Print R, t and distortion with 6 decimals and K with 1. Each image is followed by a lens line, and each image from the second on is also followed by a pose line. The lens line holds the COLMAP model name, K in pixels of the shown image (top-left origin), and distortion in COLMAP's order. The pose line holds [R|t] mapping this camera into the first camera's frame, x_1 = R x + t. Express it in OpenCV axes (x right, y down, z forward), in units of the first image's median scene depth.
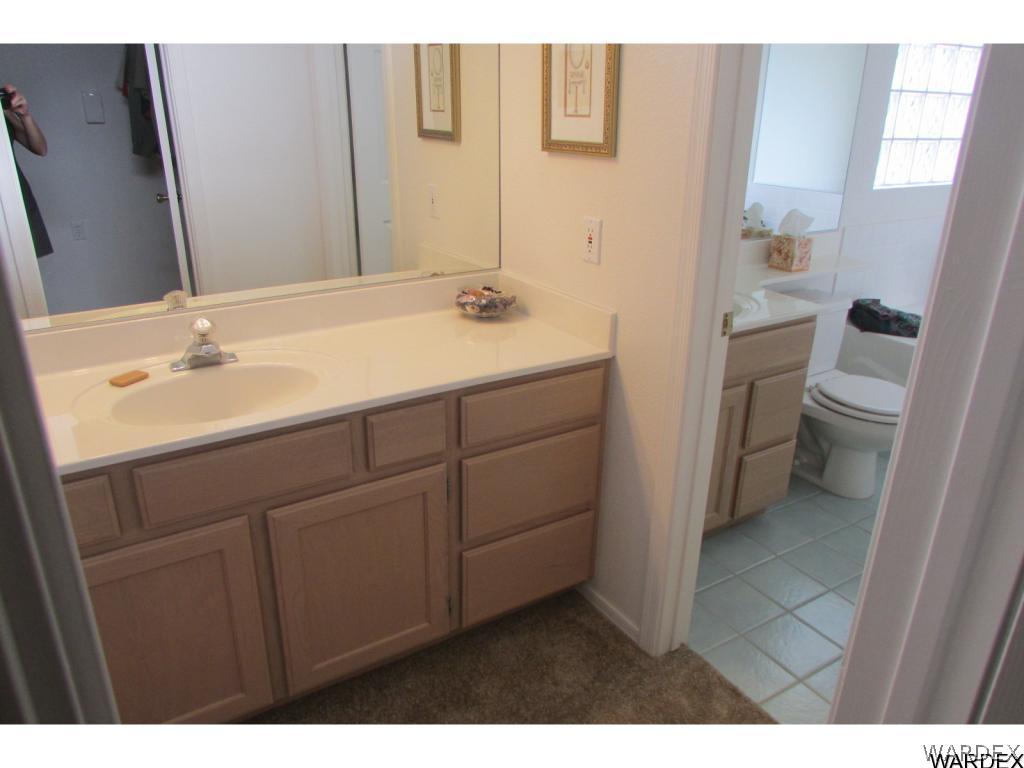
lens RADIAL K [[742.4, 0, 522.5], [0, 742.4, 387.6], [0, 0, 1]] dist [-0.006435, -0.016295]
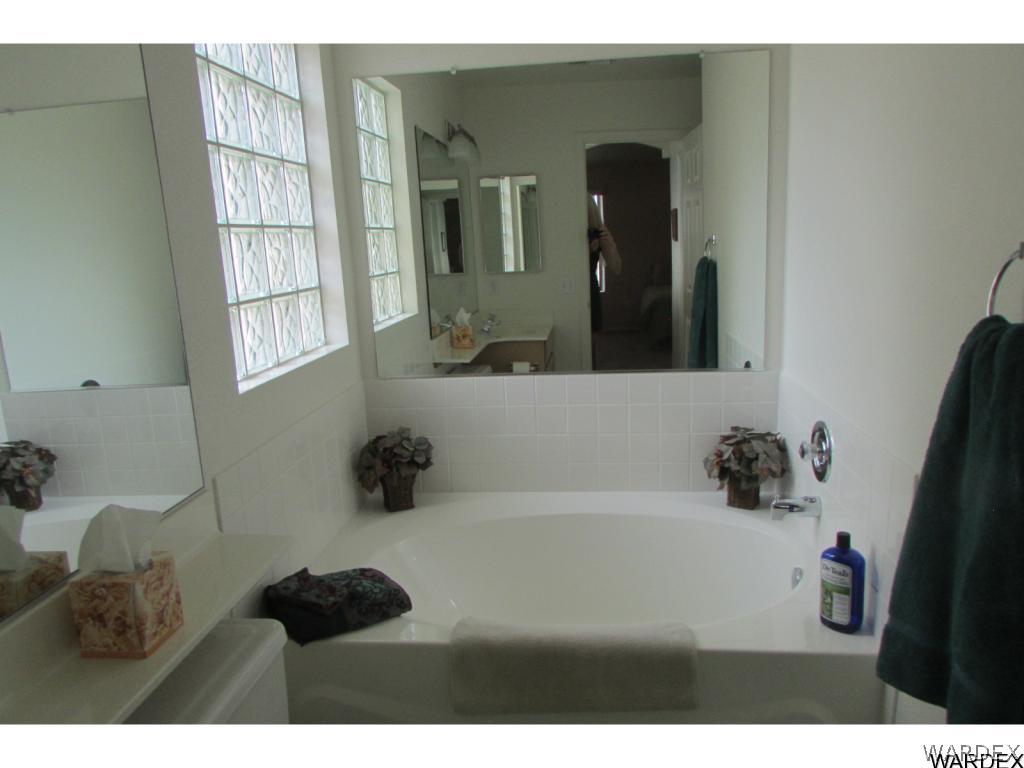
lens RADIAL K [[742.4, 0, 515.9], [0, 742.4, 377.8], [0, 0, 1]] dist [-0.006435, -0.016295]
pose [[0.633432, -0.192813, 0.749391, 0.317492], [0.333855, 0.941780, -0.039882, -0.312350], [-0.698072, 0.275450, 0.660926, 0.804655]]
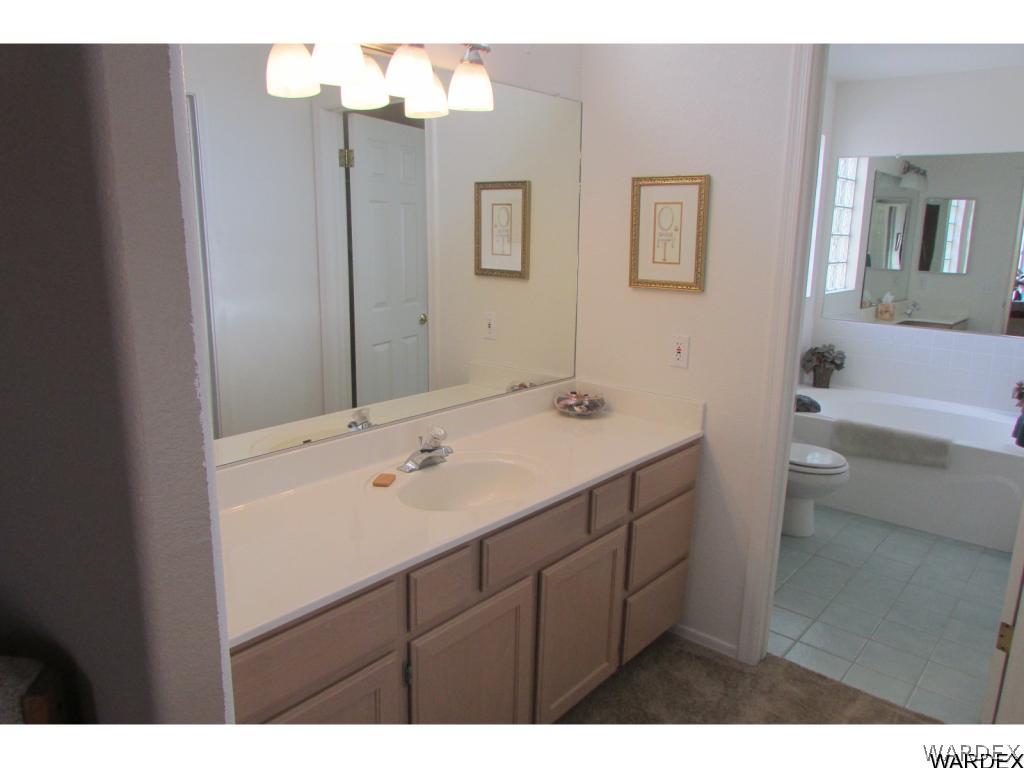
lens RADIAL K [[742.4, 0, 510.1], [0, 742.4, 386.5], [0, 0, 1]] dist [-0.006435, -0.016295]
pose [[0.956612, -0.055948, 0.285944, -0.571673], [0.097912, 0.986047, -0.134629, 0.016207], [-0.274422, 0.156785, 0.948742, -0.181170]]
